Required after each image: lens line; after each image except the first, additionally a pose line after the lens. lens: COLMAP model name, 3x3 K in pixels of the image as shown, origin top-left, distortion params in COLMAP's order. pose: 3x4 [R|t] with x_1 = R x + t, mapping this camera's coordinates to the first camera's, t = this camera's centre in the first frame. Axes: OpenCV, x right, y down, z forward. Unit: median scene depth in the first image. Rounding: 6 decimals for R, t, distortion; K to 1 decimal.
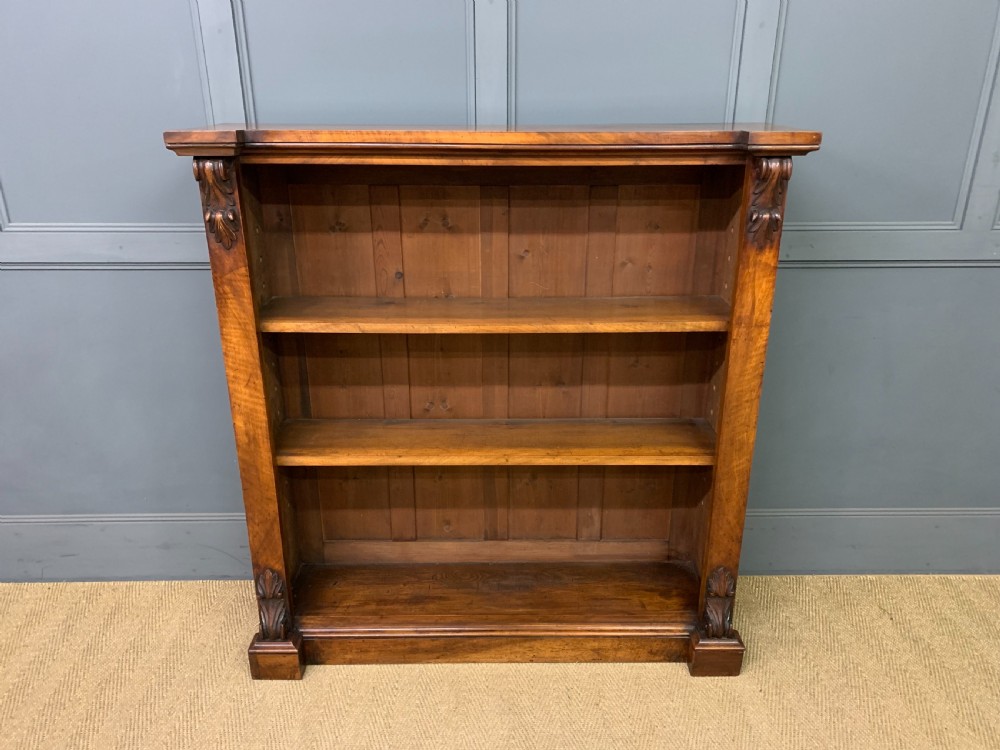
lens RADIAL K [[773.1, 0, 500.4], [0, 773.1, 379.8], [0, 0, 1]] dist [0.054331, -0.061250]
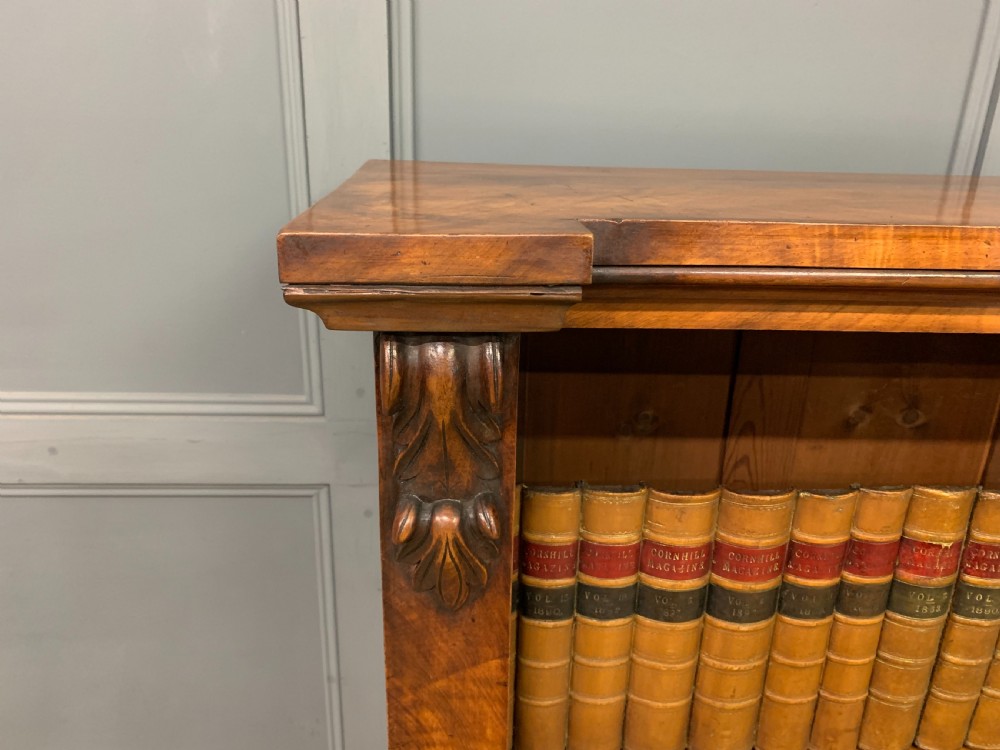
lens RADIAL K [[773.1, 0, 503.6], [0, 773.1, 380.2], [0, 0, 1]] dist [0.054331, -0.061250]
pose [[0.998620, 0.012048, 0.051120, -0.305053], [-0.012076, 0.999927, 0.000241, -0.223269], [-0.051113, -0.000858, 0.998692, 0.624321]]
